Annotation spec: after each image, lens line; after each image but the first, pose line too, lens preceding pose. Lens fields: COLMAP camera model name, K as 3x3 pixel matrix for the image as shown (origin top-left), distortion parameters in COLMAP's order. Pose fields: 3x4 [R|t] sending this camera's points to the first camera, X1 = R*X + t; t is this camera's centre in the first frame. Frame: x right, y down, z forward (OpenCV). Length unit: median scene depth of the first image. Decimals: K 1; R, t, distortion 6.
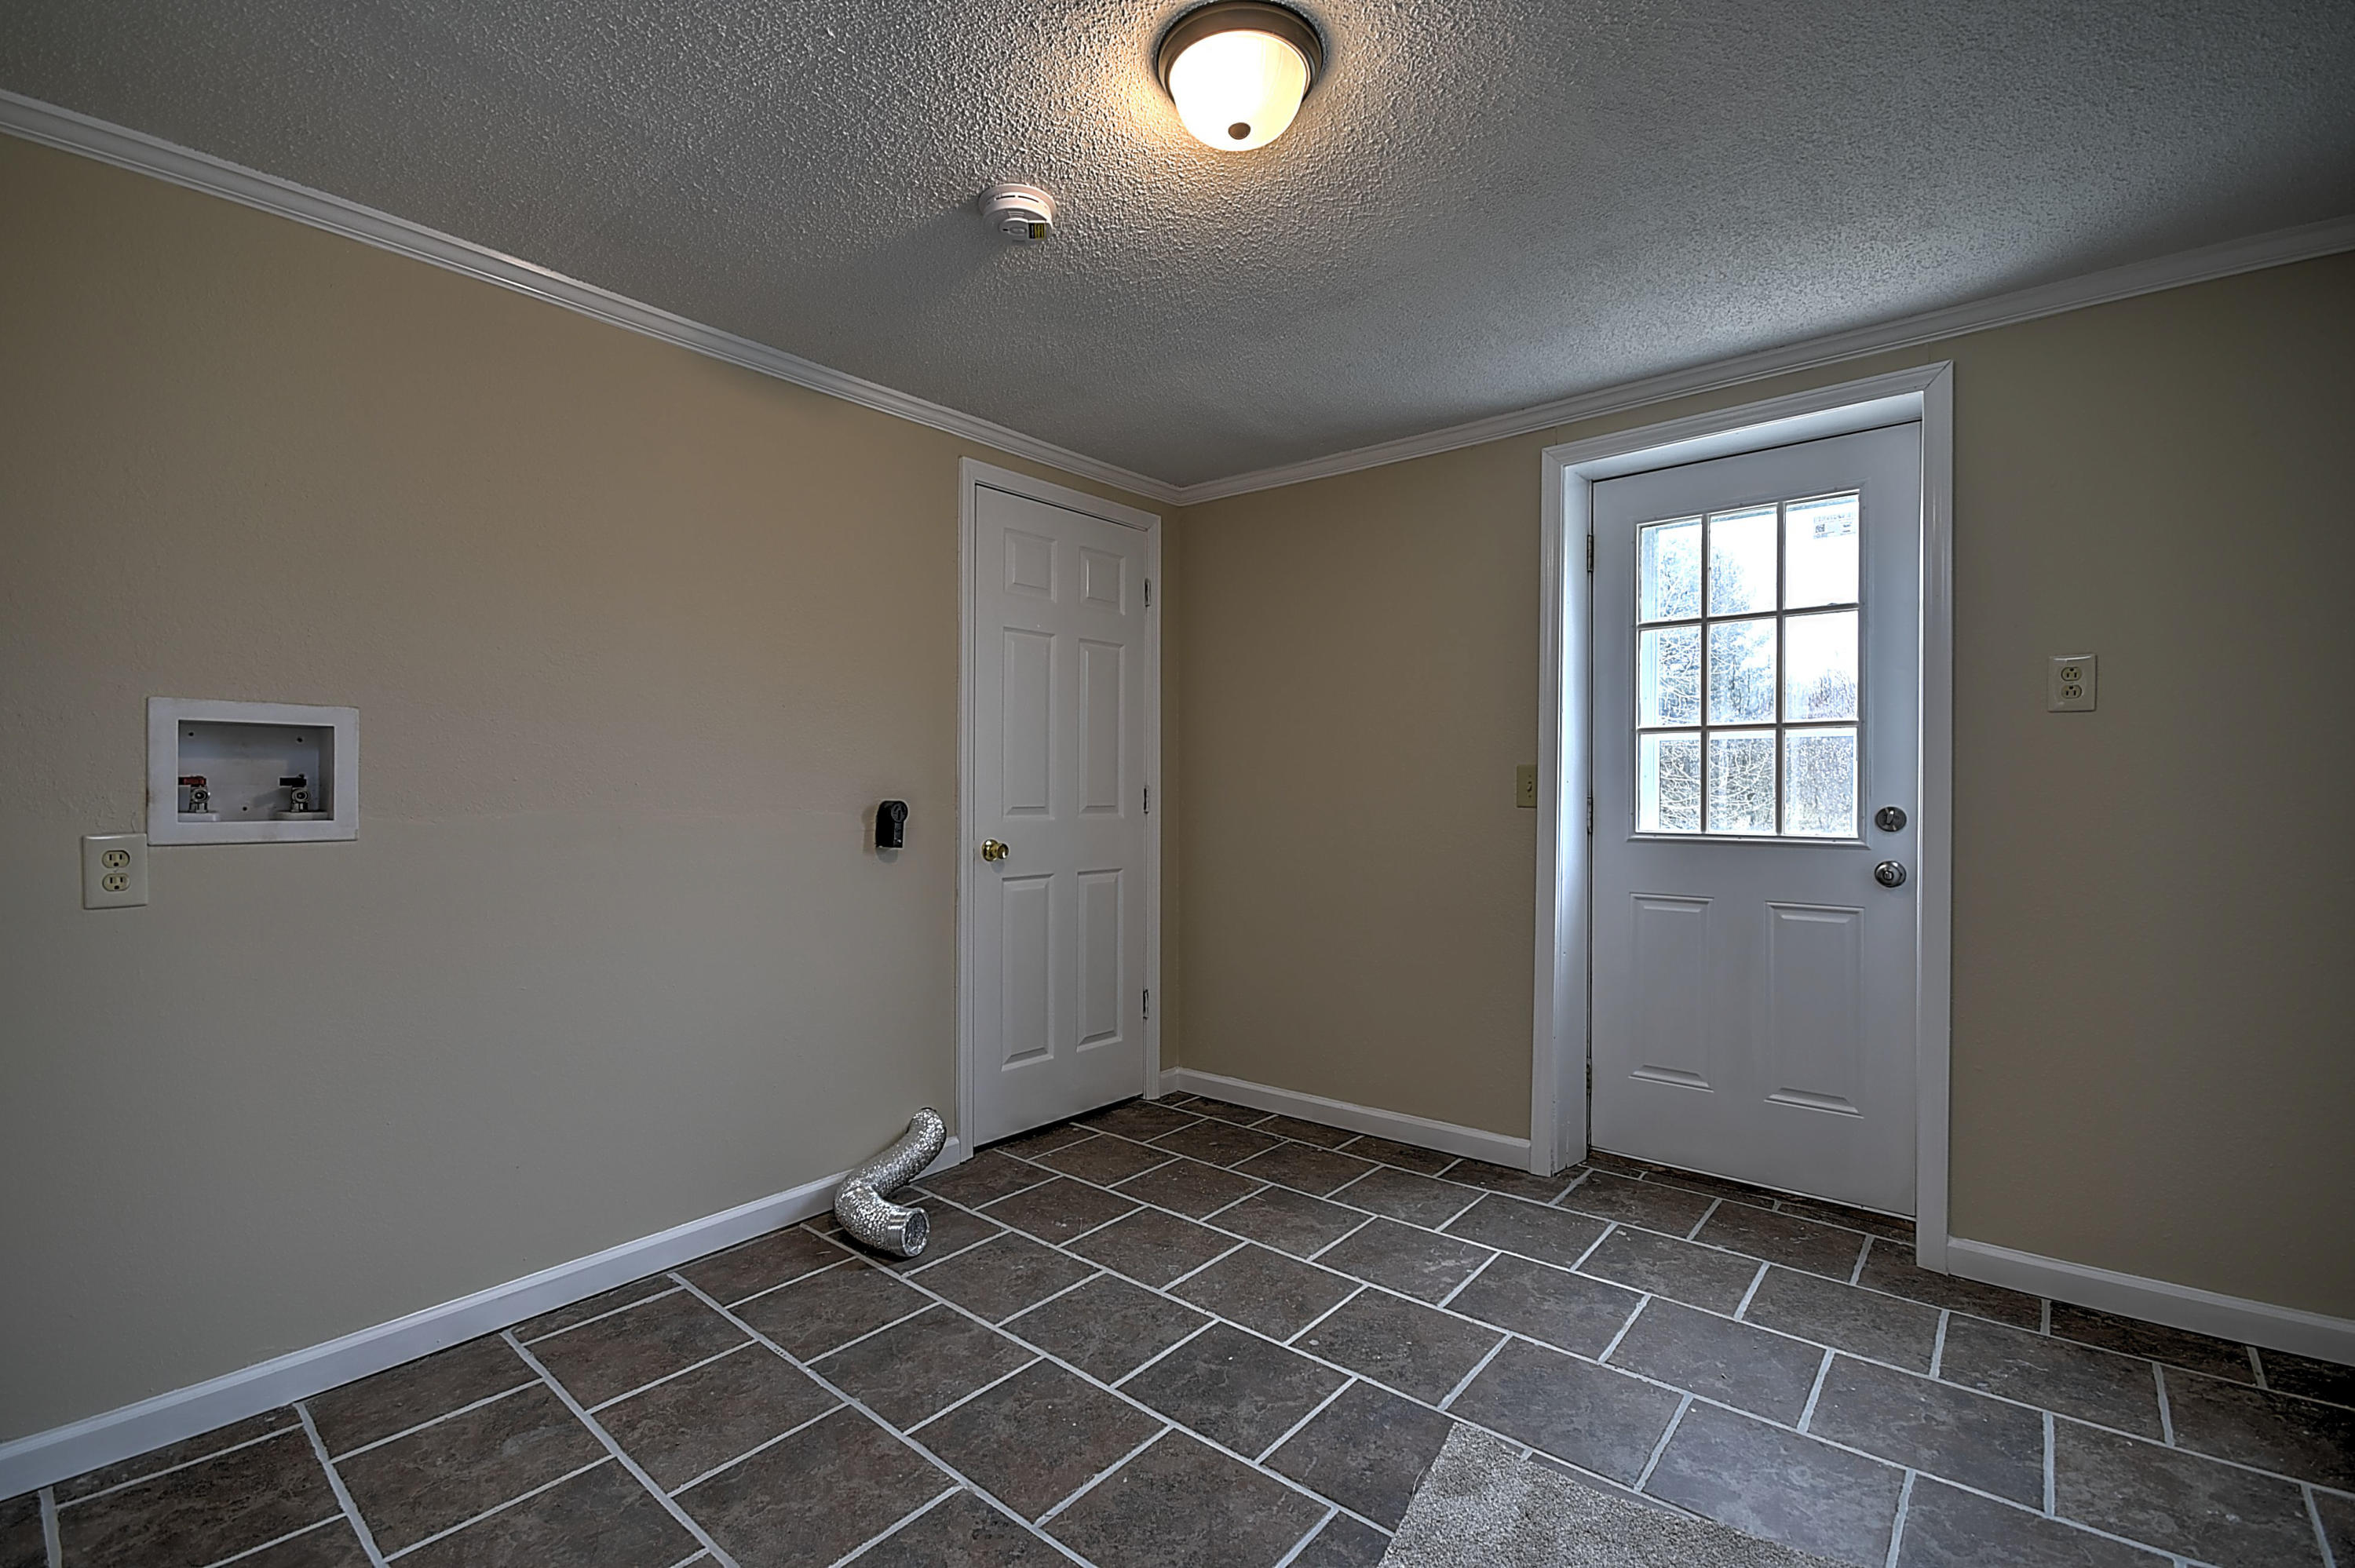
lens RADIAL K [[1023.4, 0, 1169.9], [0, 1023.4, 794.9], [0, 0, 1]] dist [0.009941, -0.013434]
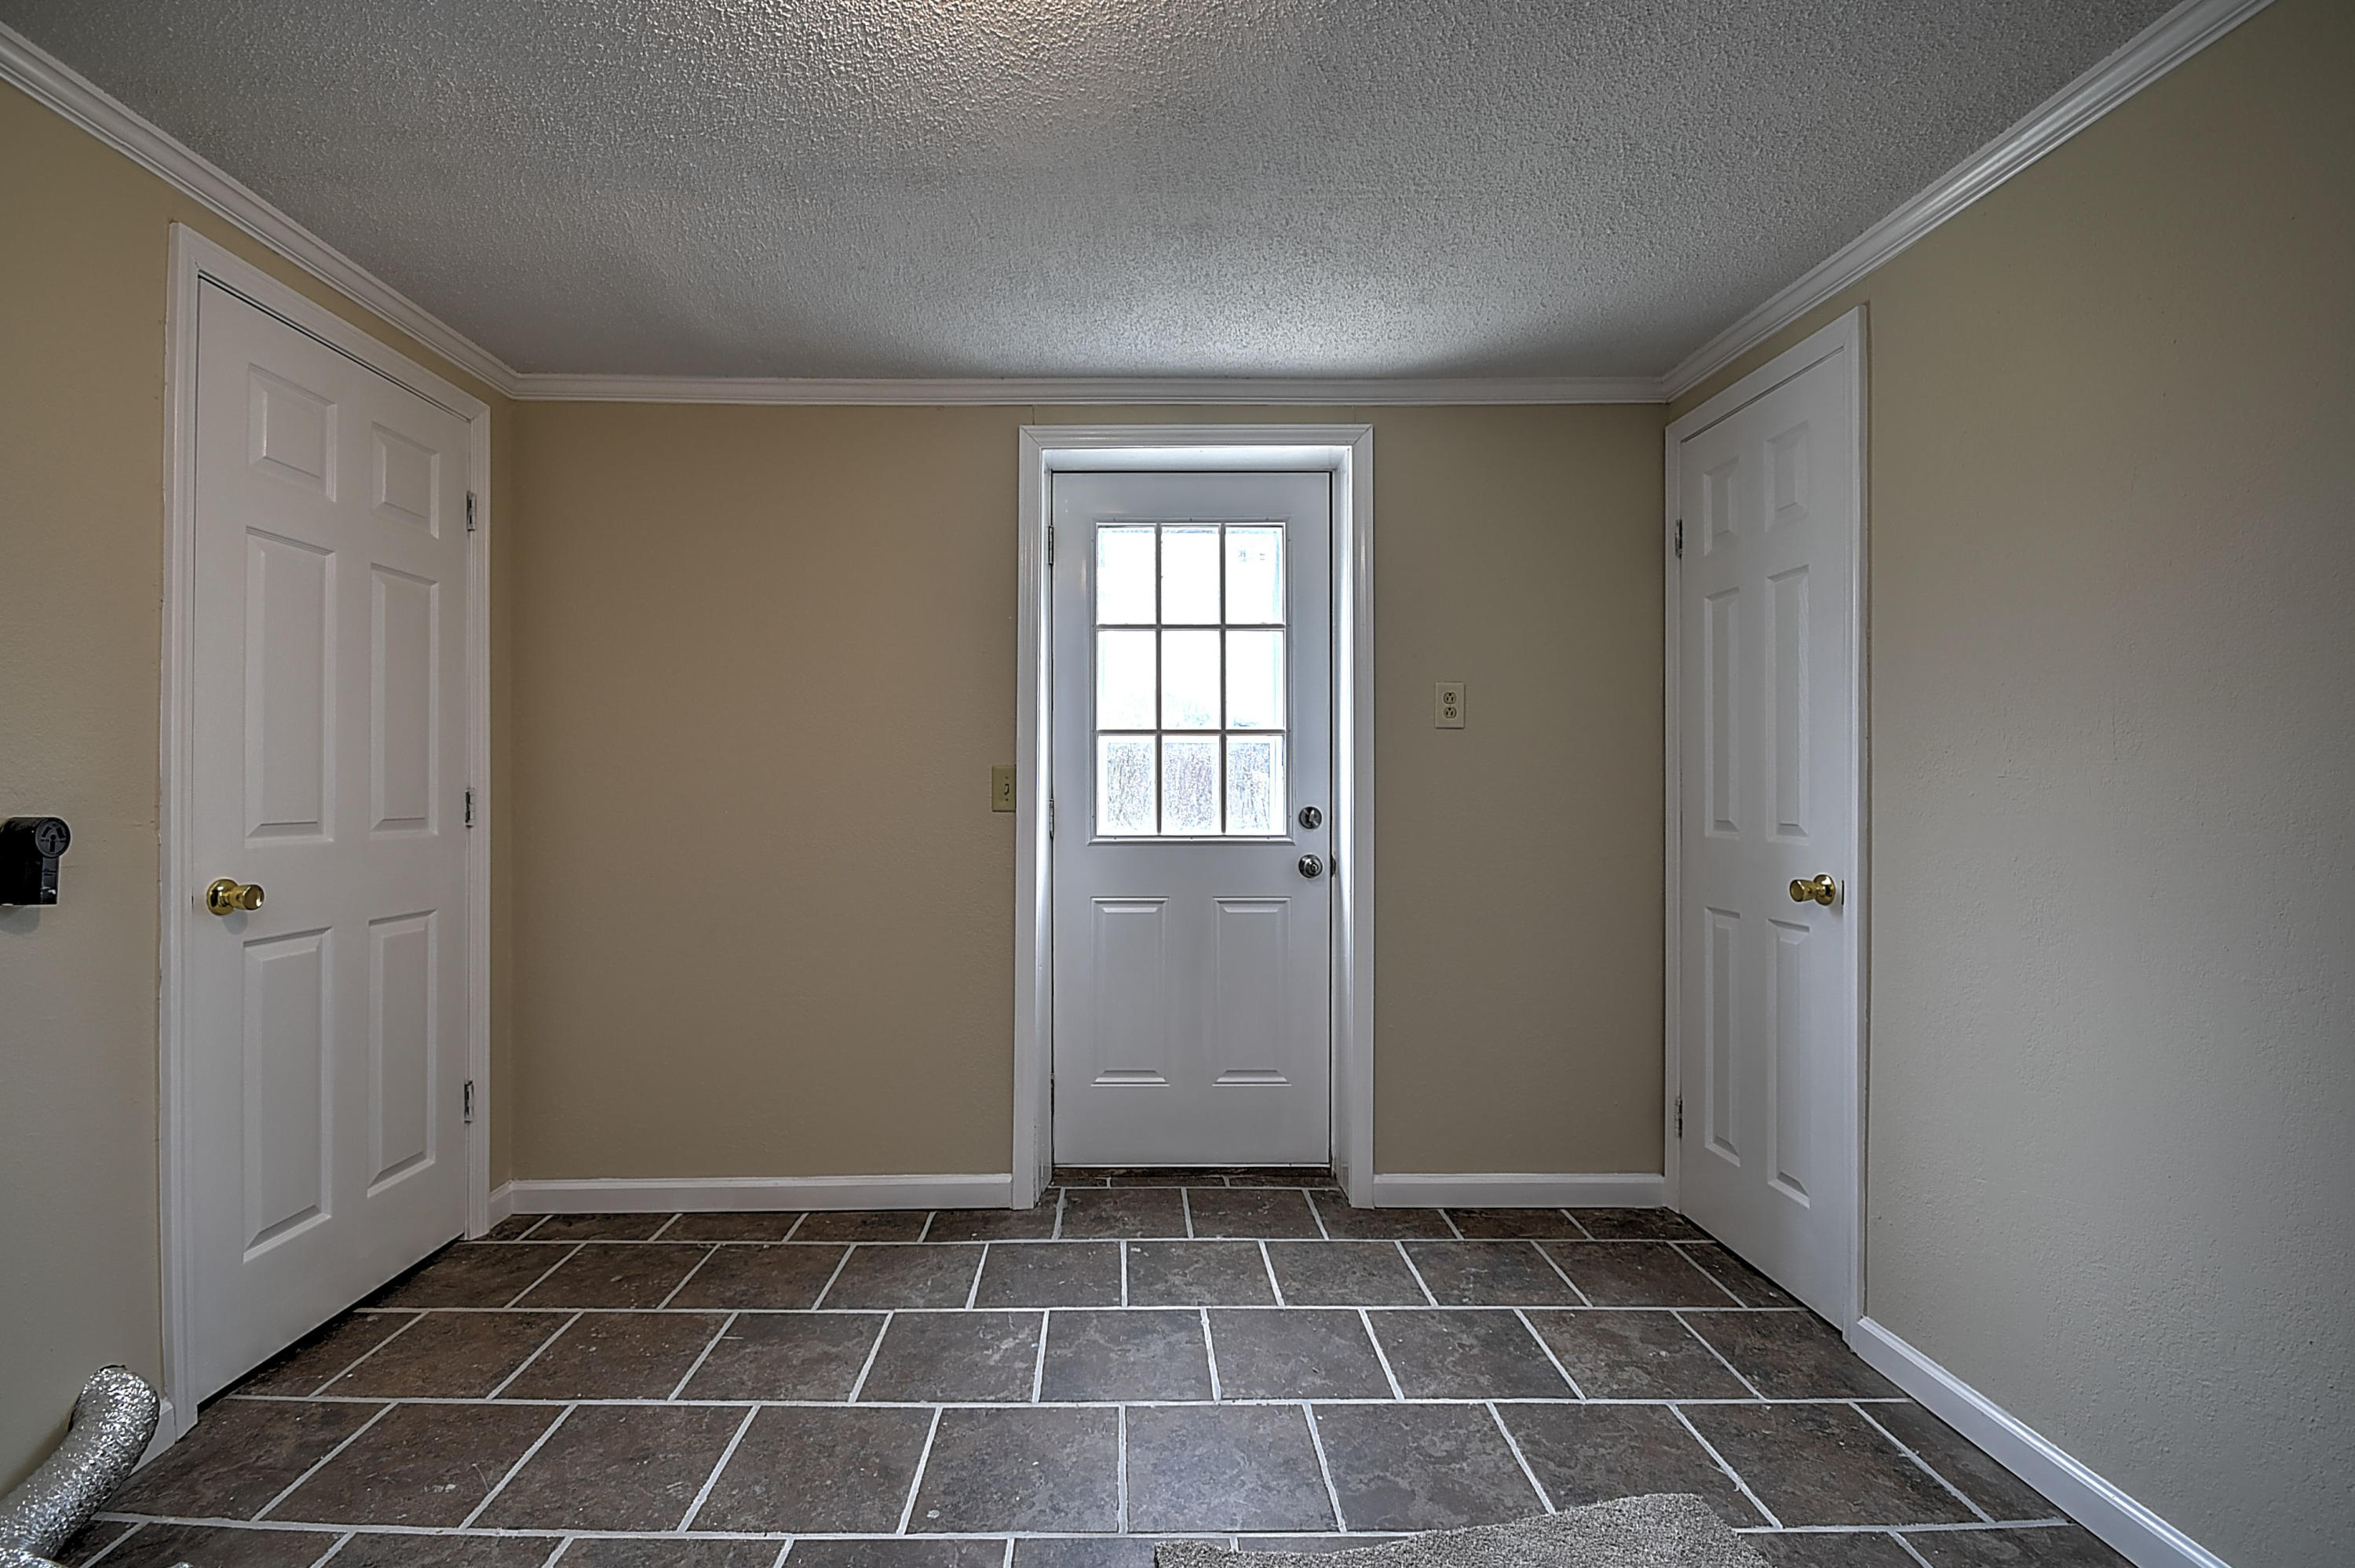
lens RADIAL K [[1057.9, 0, 1169.5], [0, 1057.9, 787.5], [0, 0, 1]] dist [-0.005873, -0.000375]
pose [[0.762690, -0.000464, 0.646763, -0.163769], [0.005505, 0.999968, -0.005773, -0.003349], [-0.646740, 0.007963, 0.762669, 0.193842]]
